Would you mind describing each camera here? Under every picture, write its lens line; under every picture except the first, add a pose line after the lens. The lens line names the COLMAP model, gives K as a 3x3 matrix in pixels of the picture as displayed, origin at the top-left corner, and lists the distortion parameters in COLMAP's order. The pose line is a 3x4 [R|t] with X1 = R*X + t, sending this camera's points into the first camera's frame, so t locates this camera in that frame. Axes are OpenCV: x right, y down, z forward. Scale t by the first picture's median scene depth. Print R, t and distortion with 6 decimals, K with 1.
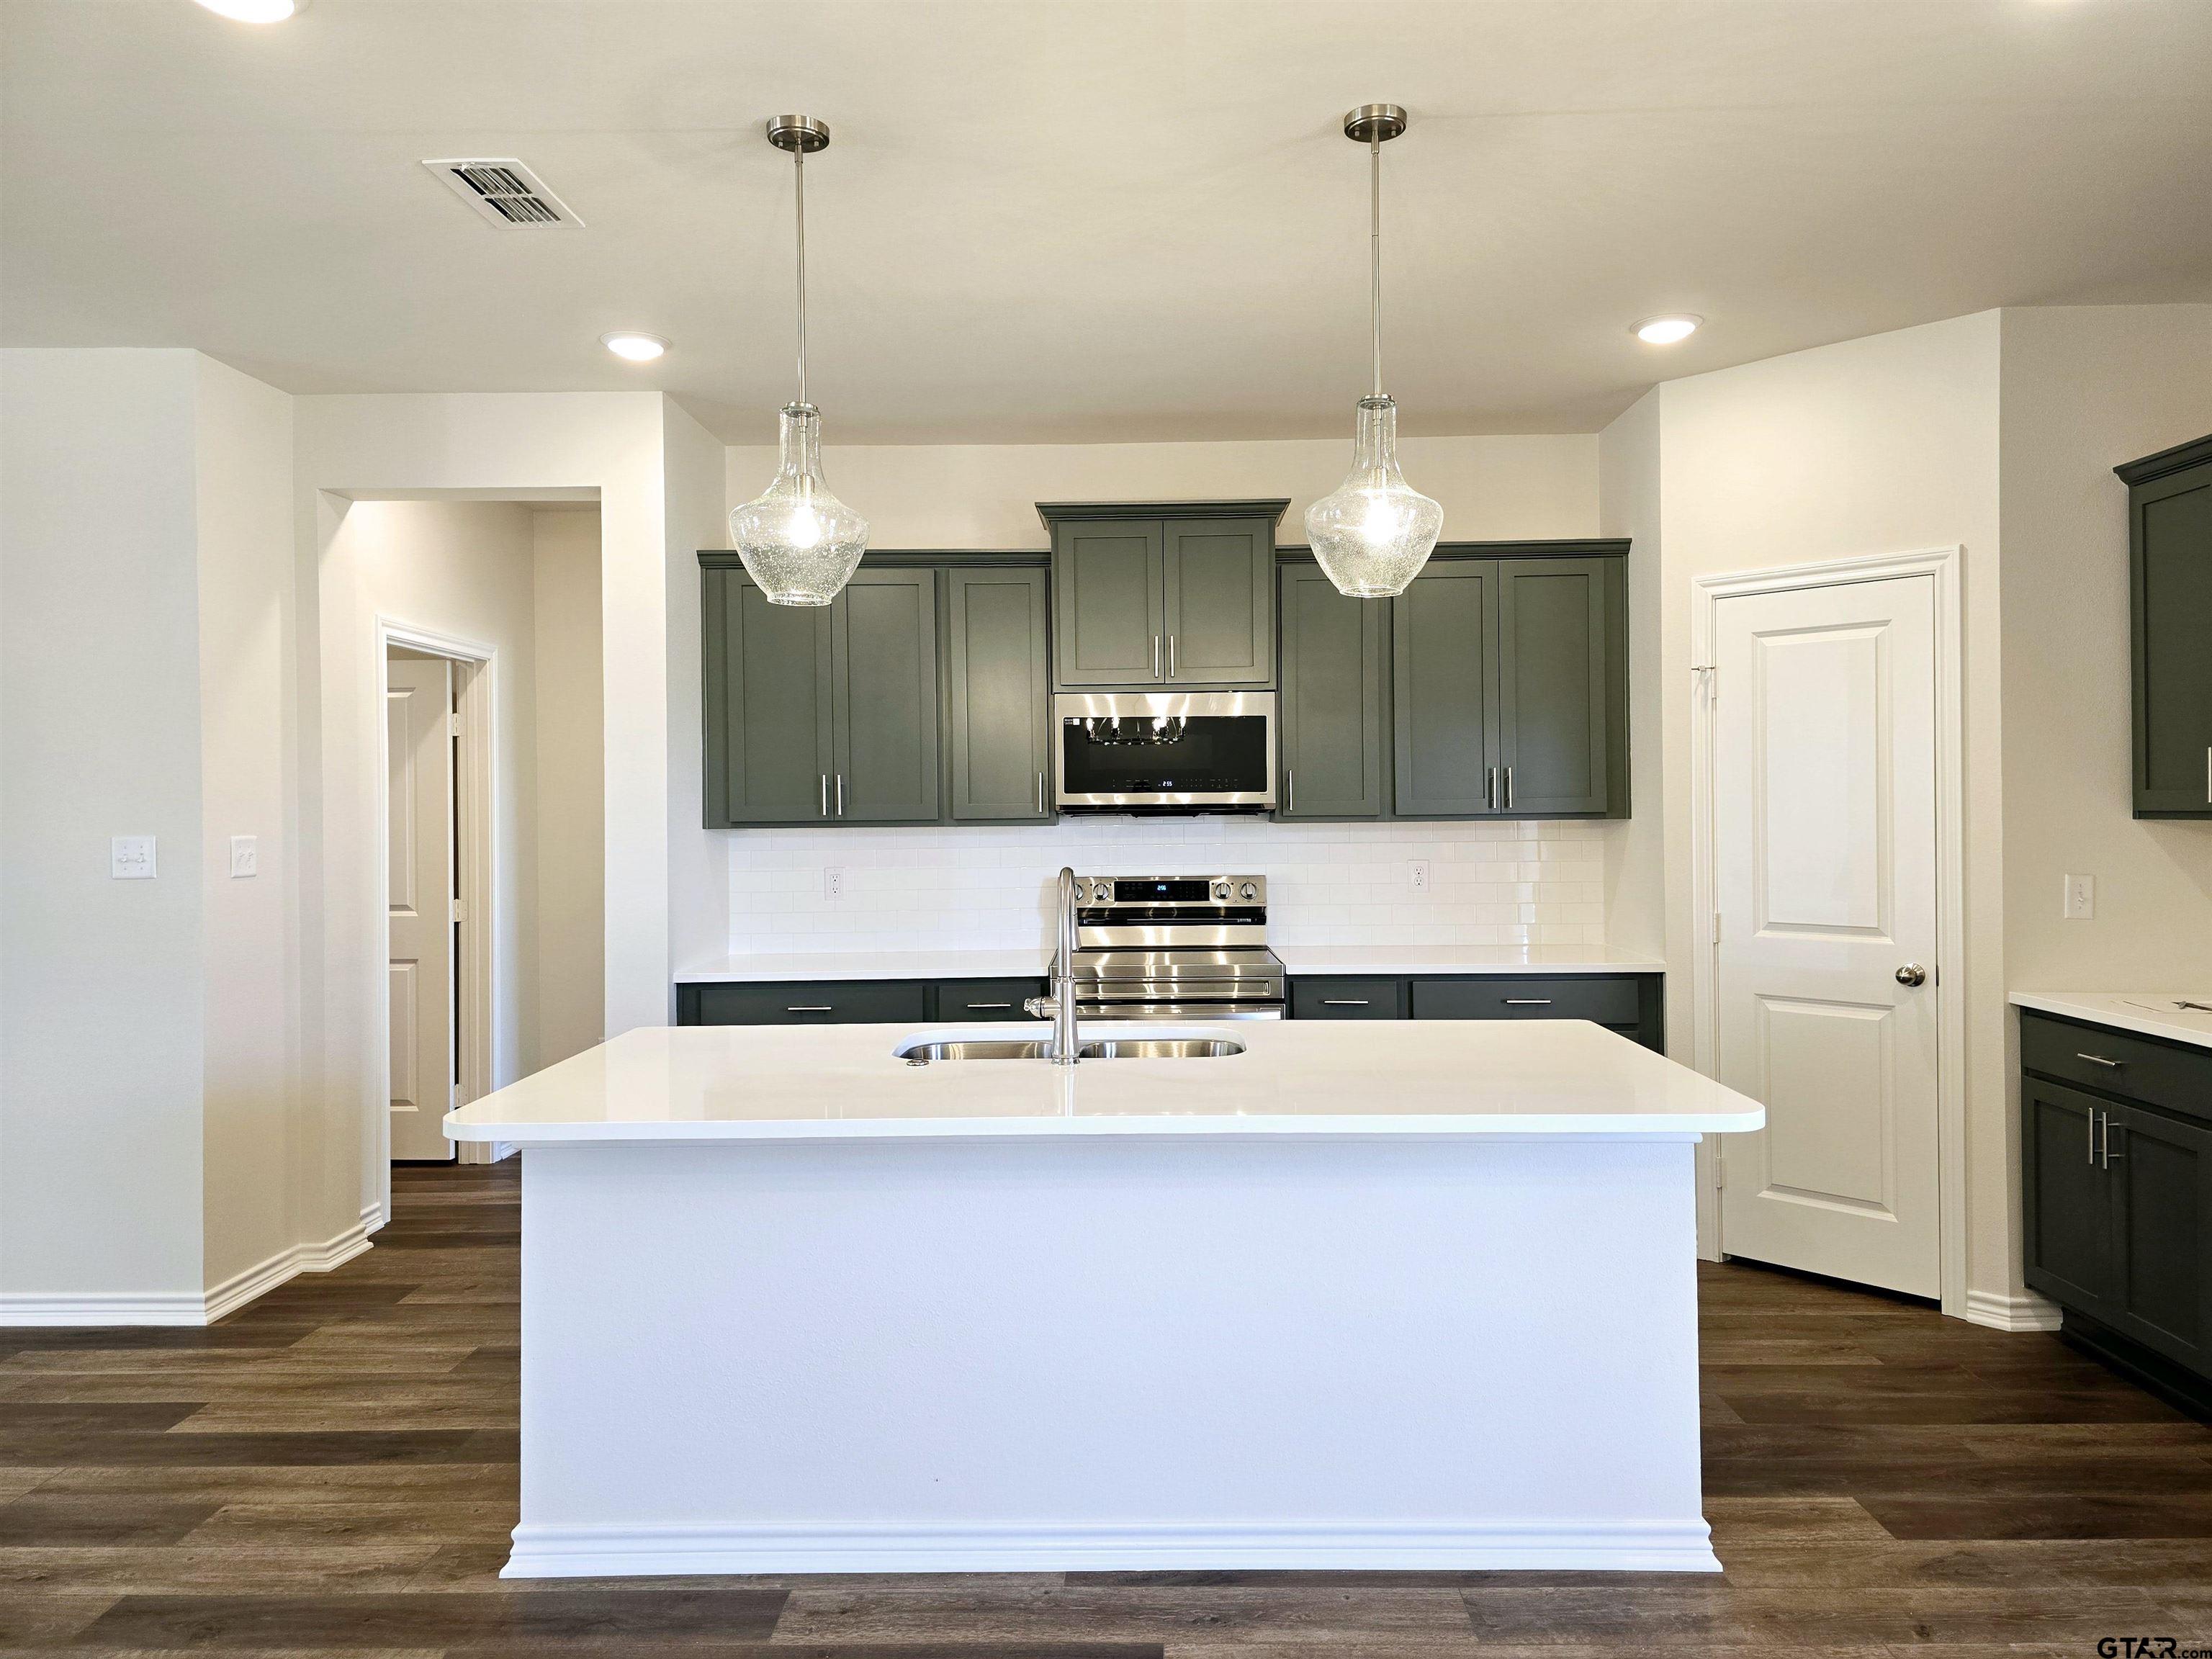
lens RADIAL K [[1486.8, 0, 1105.4], [0, 1486.8, 808.1], [0, 0, 1]] dist [0.054780, -0.046408]
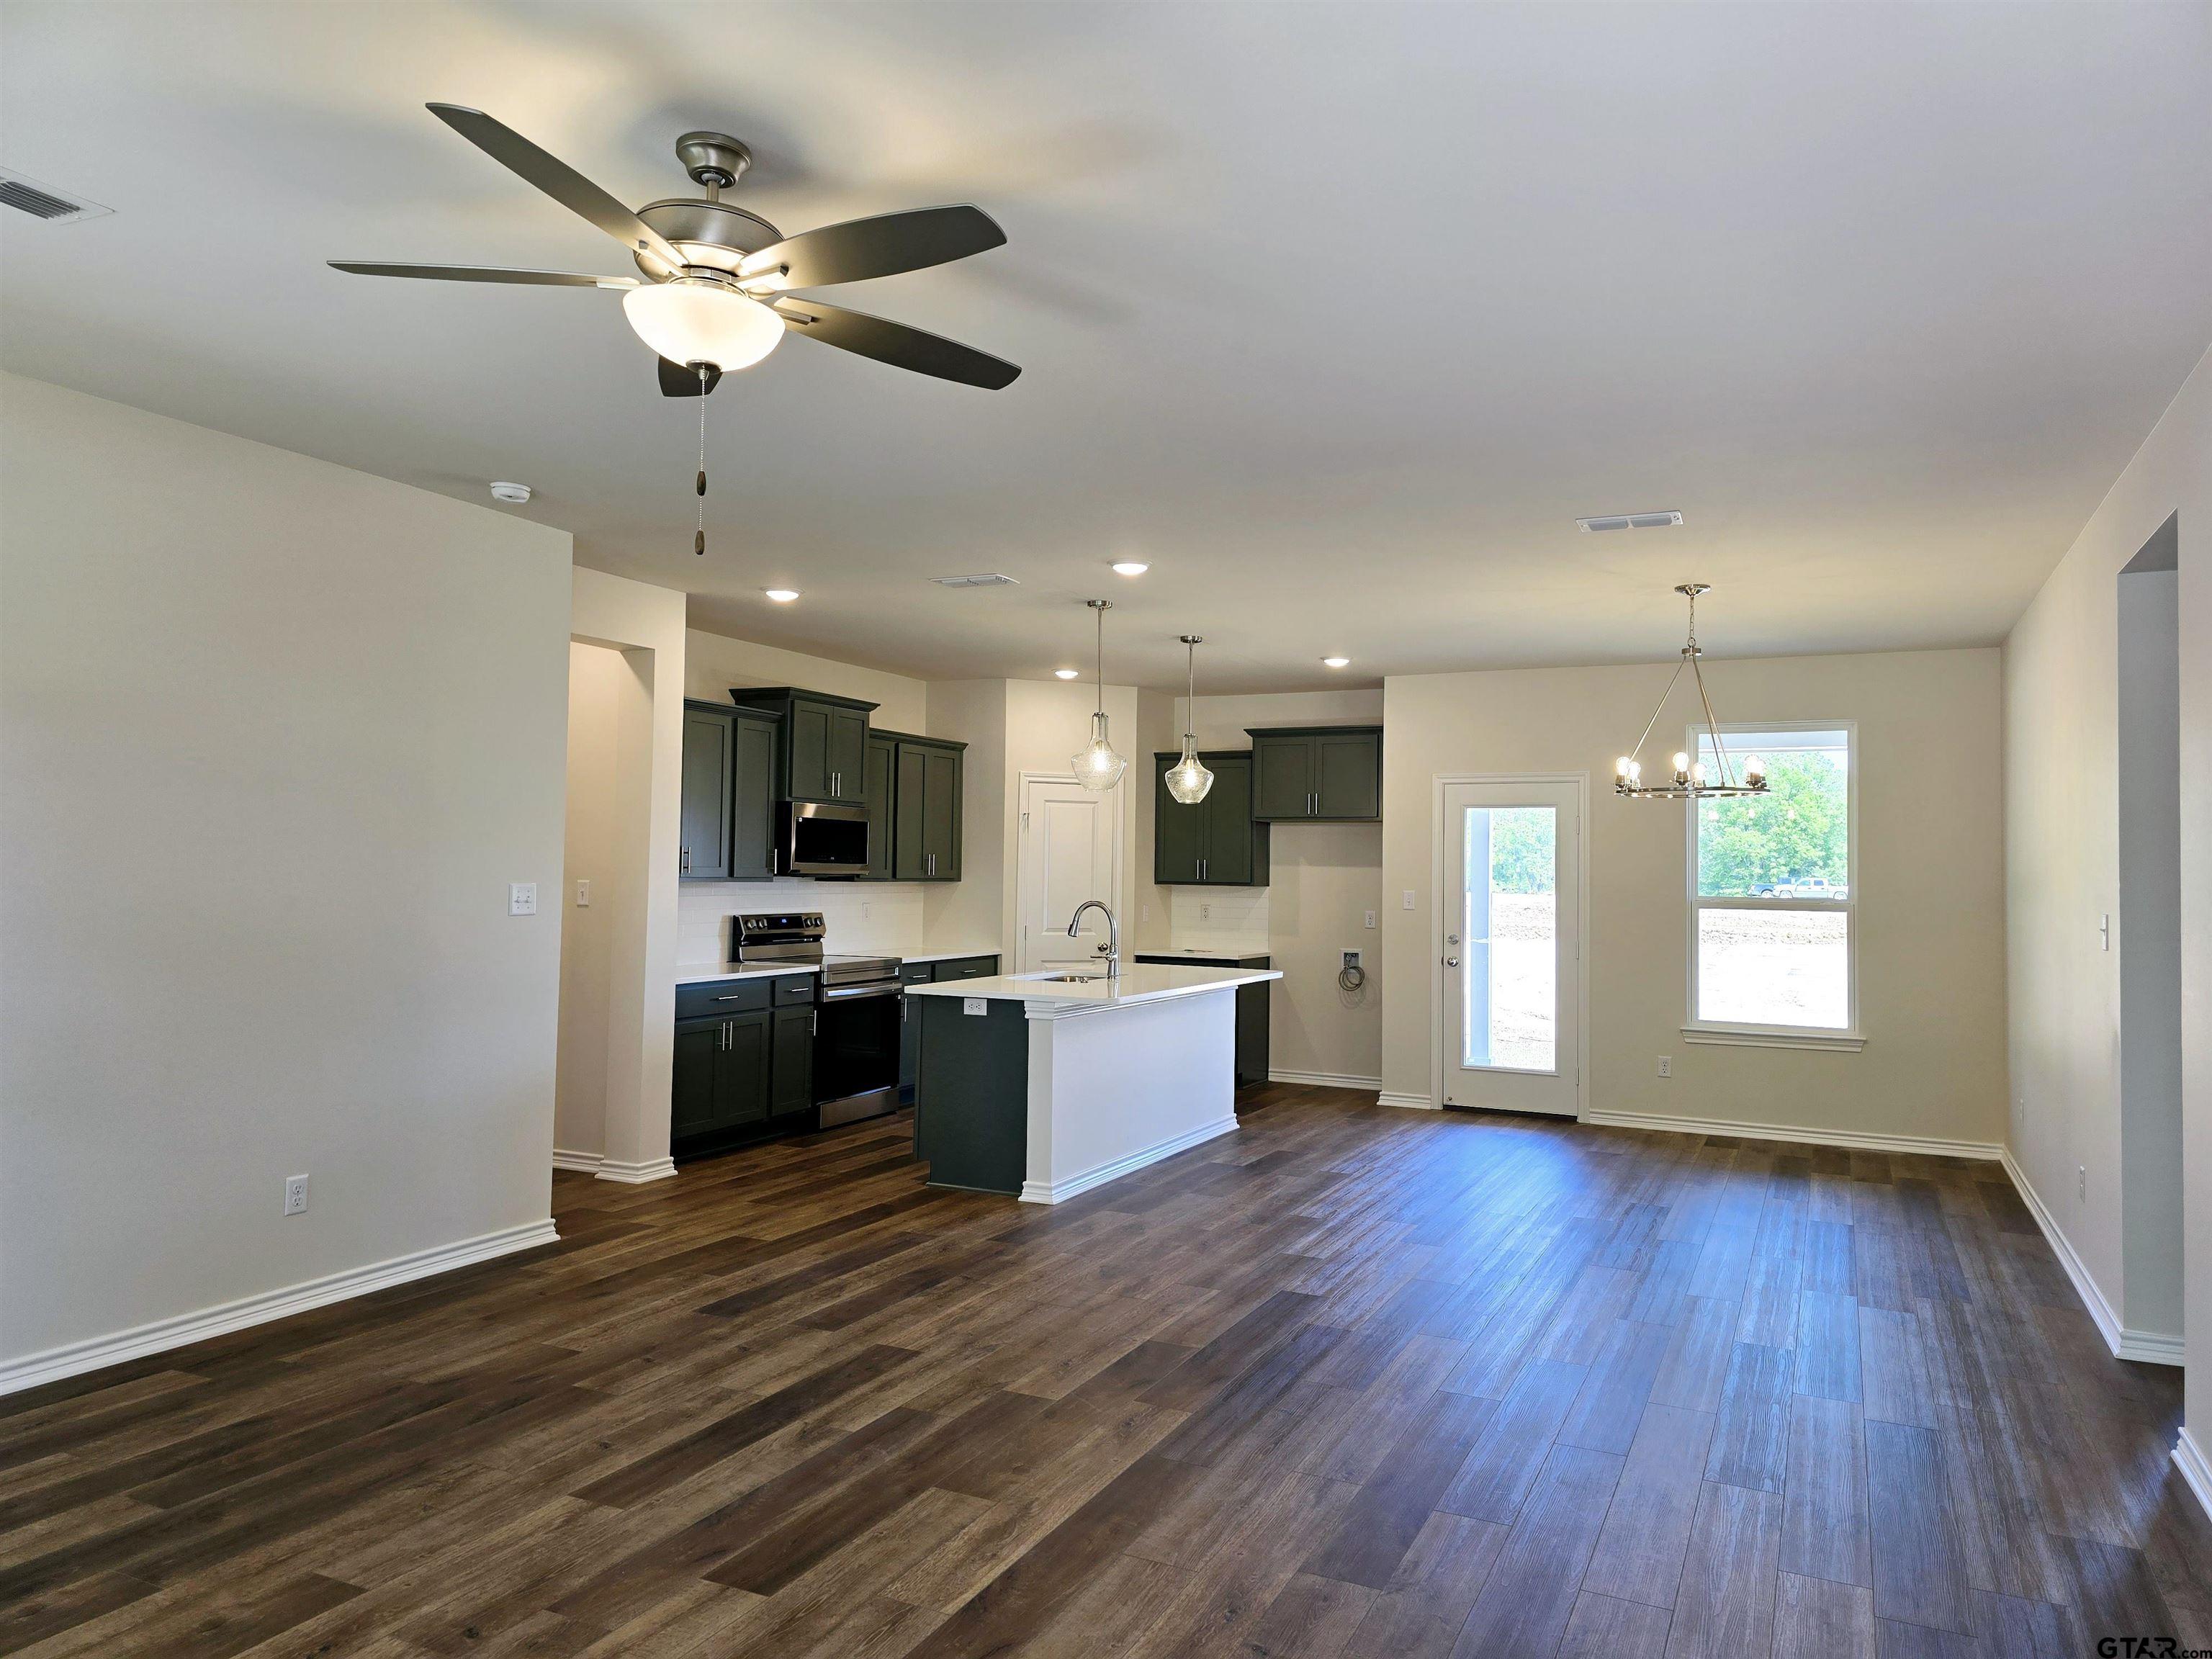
lens RADIAL K [[1486.8, 0, 1113.8], [0, 1486.8, 817.5], [0, 0, 1]] dist [0.054780, -0.046408]
pose [[0.417921, 0.049955, 0.907109, -1.750868], [-0.018721, 0.998749, -0.046377, 0.012731], [-0.908290, 0.002400, 0.418333, -0.031297]]
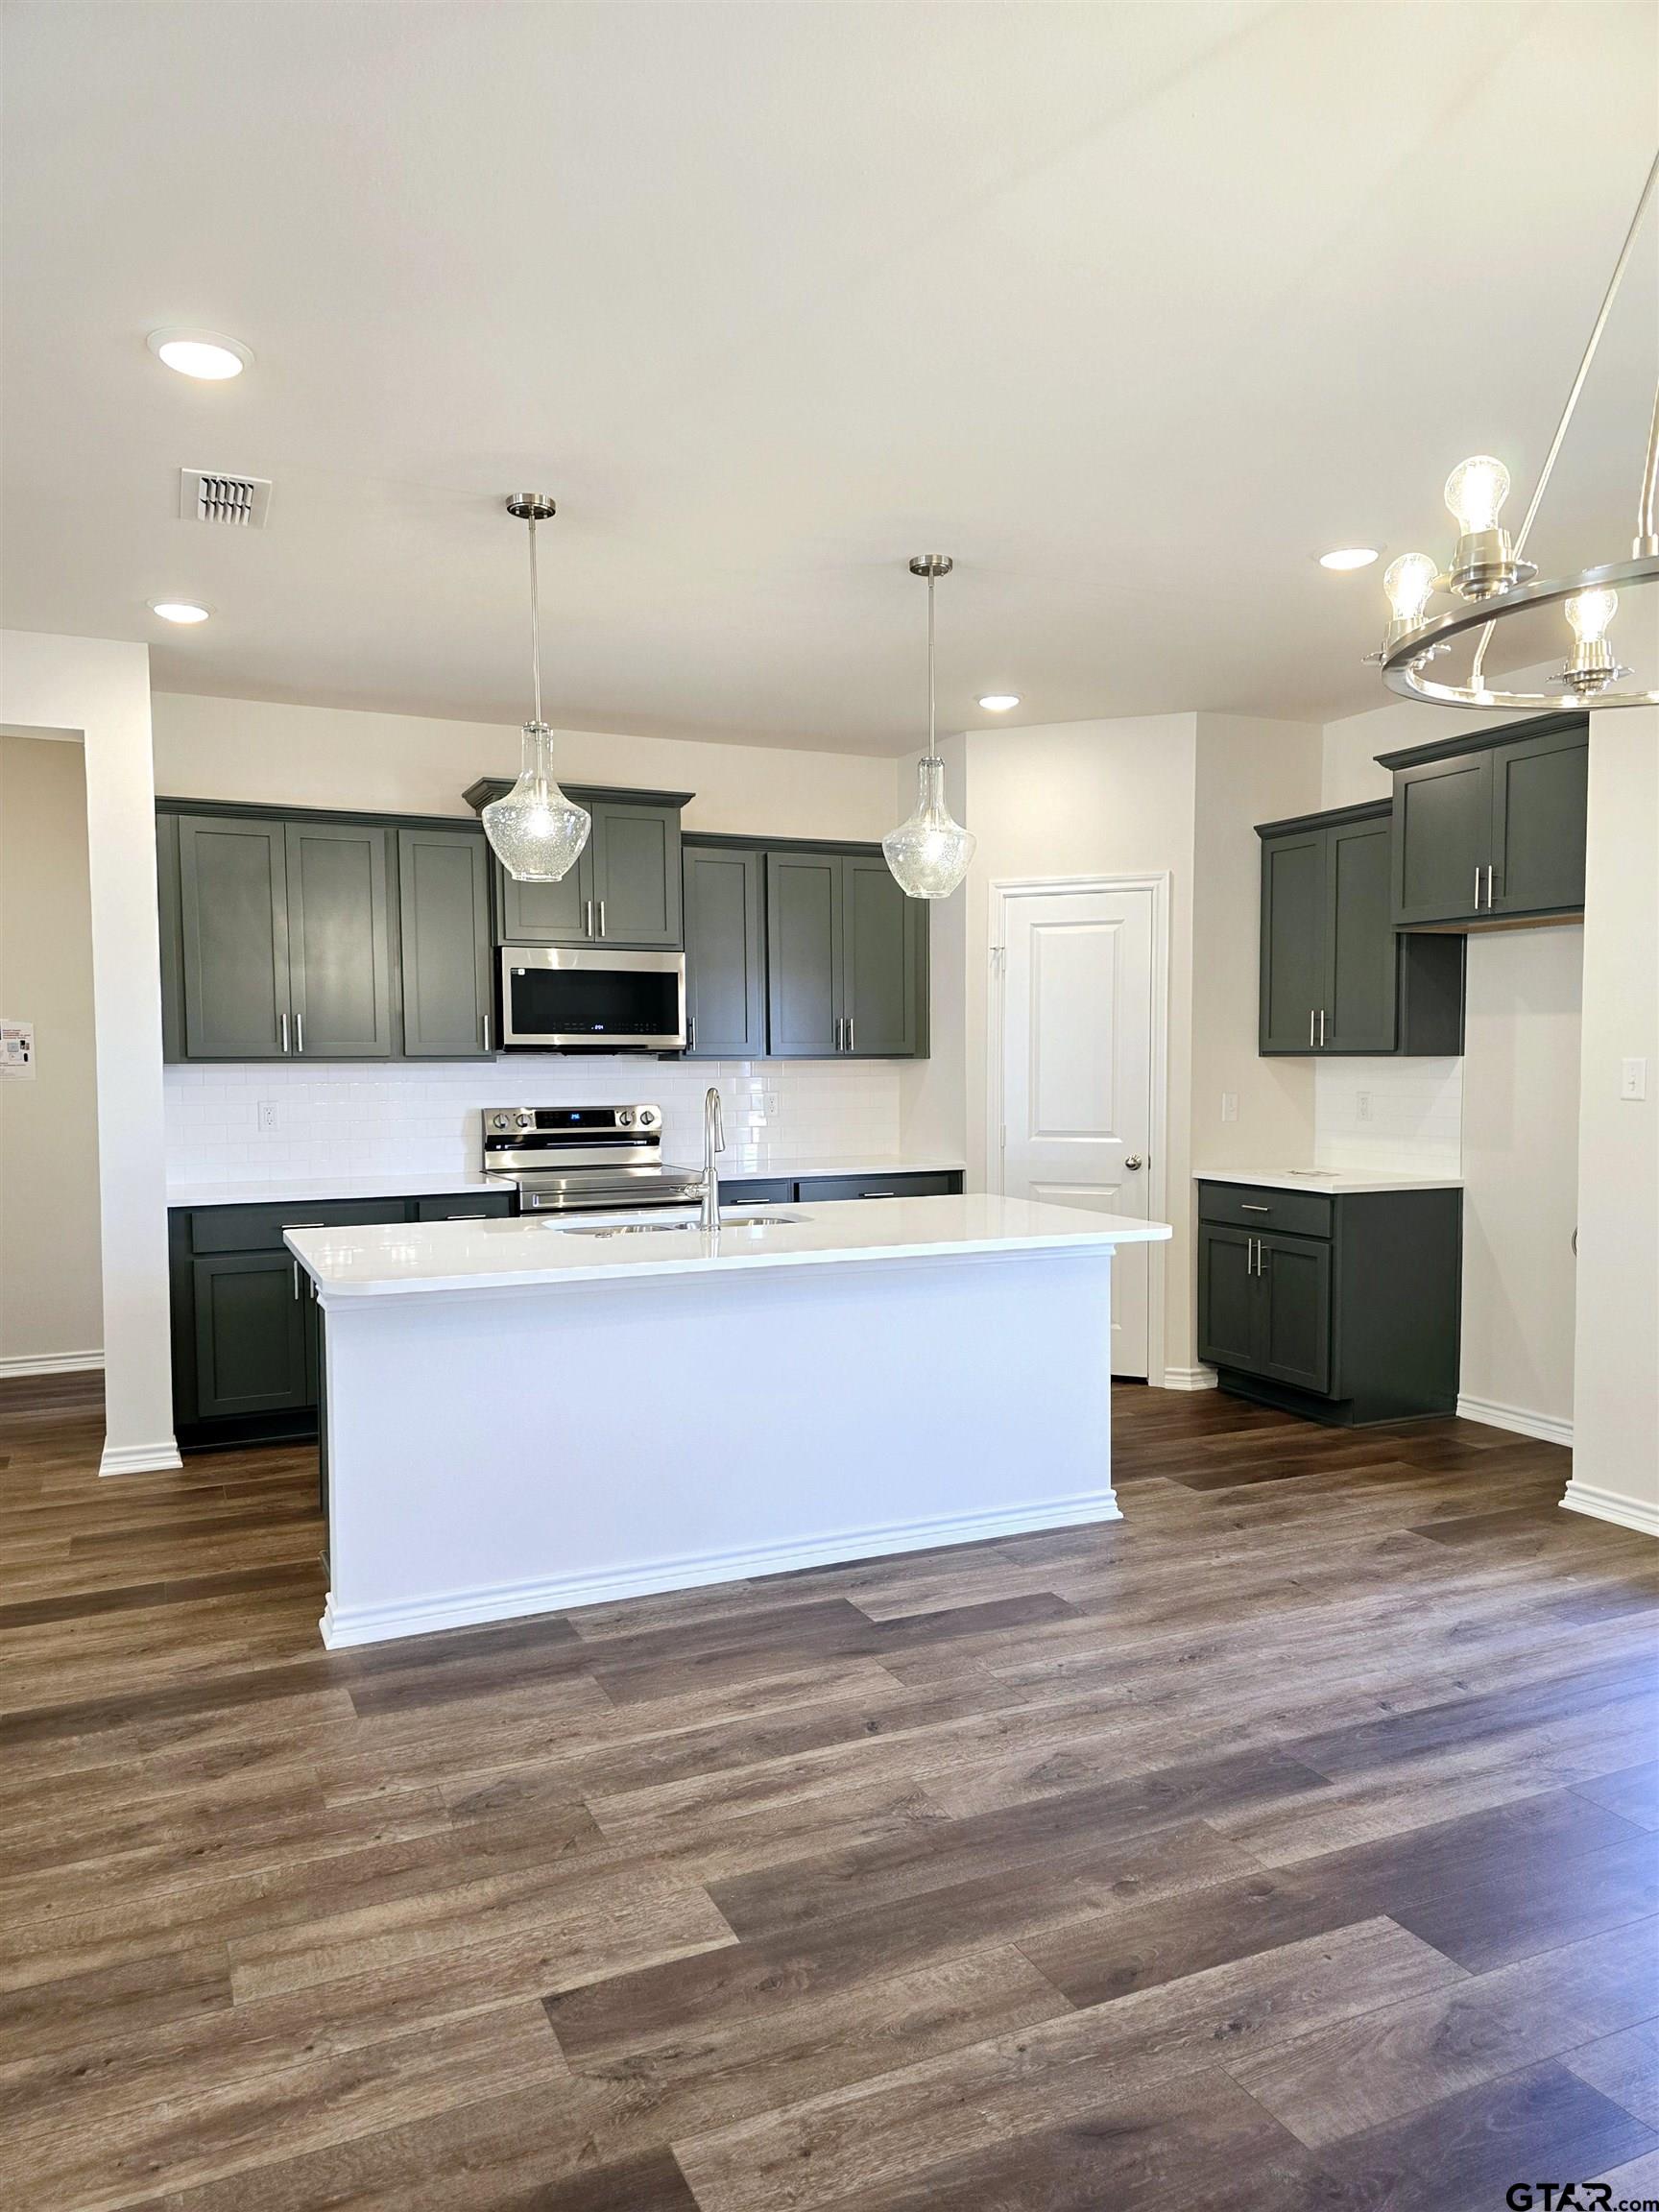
lens RADIAL K [[1486.8, 0, 813.5], [0, 1486.8, 1139.8], [0, 0, 1]] dist [0.054780, -0.046408]
pose [[0.905554, -0.020012, 0.423759, -0.389092], [-0.002951, 0.998565, 0.053463, 0.011751], [-0.424221, -0.049664, 0.904196, -0.198881]]
